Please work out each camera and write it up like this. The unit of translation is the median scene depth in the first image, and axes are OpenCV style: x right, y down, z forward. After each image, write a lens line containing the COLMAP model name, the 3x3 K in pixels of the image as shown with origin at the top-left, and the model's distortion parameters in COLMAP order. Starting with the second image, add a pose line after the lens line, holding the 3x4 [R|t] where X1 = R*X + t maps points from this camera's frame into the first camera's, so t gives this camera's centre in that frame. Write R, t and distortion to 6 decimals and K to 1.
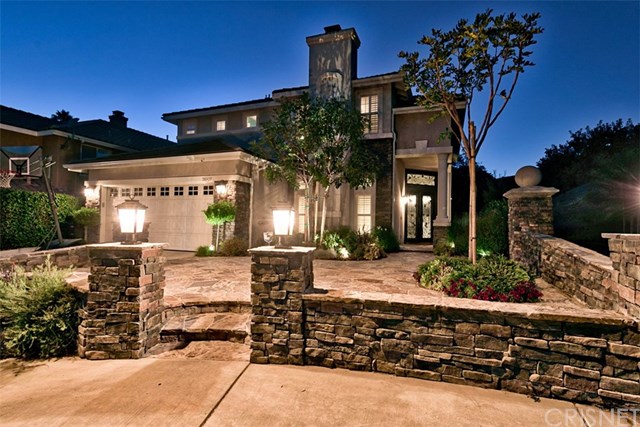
lens RADIAL K [[325.1, 0, 318.6], [0, 325.1, 215.6], [0, 0, 1]] dist [0.026378, -0.000085]
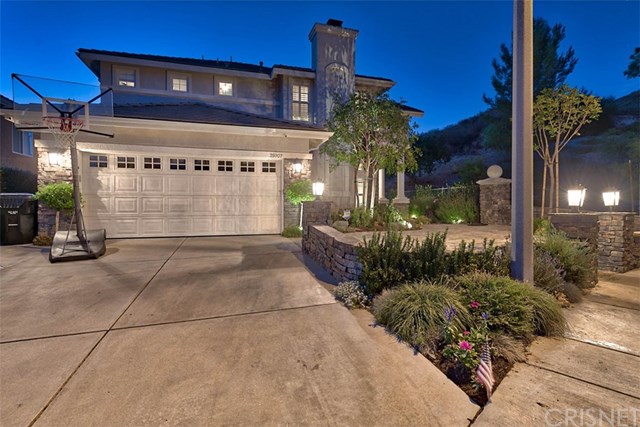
lens RADIAL K [[325.1, 0, 317.2], [0, 325.1, 210.8], [0, 0, 1]] dist [0.026378, -0.000085]
pose [[0.781385, -0.028069, 0.623417, -0.716294], [0.000922, 0.999039, 0.043826, 0.003691], [-0.624048, -0.033671, 0.780660, 0.175933]]
